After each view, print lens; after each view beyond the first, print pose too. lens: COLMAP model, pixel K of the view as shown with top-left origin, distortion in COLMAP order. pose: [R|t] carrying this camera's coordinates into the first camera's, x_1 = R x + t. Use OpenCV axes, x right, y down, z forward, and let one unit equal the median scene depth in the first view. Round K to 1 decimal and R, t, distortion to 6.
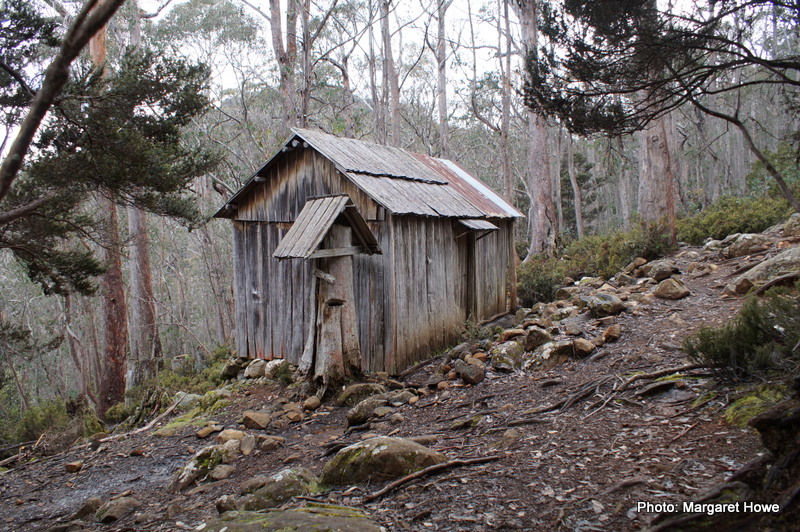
lens RADIAL K [[578.9, 0, 400.0], [0, 578.9, 266.0], [0, 0, 1]] dist [-0.133242, -0.000978]
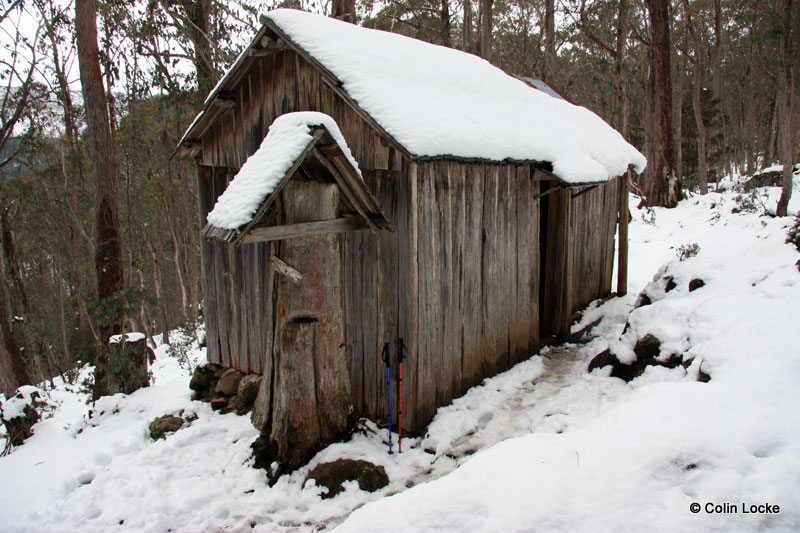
lens RADIAL K [[578.9, 0, 400.0], [0, 578.9, 266.5], [0, 0, 1]] dist [-0.133242, -0.000978]
pose [[0.984819, 0.040475, -0.168797, 0.068053], [-0.021346, 0.993293, 0.113638, -0.047572], [0.172265, -0.108310, 0.979078, 0.411492]]
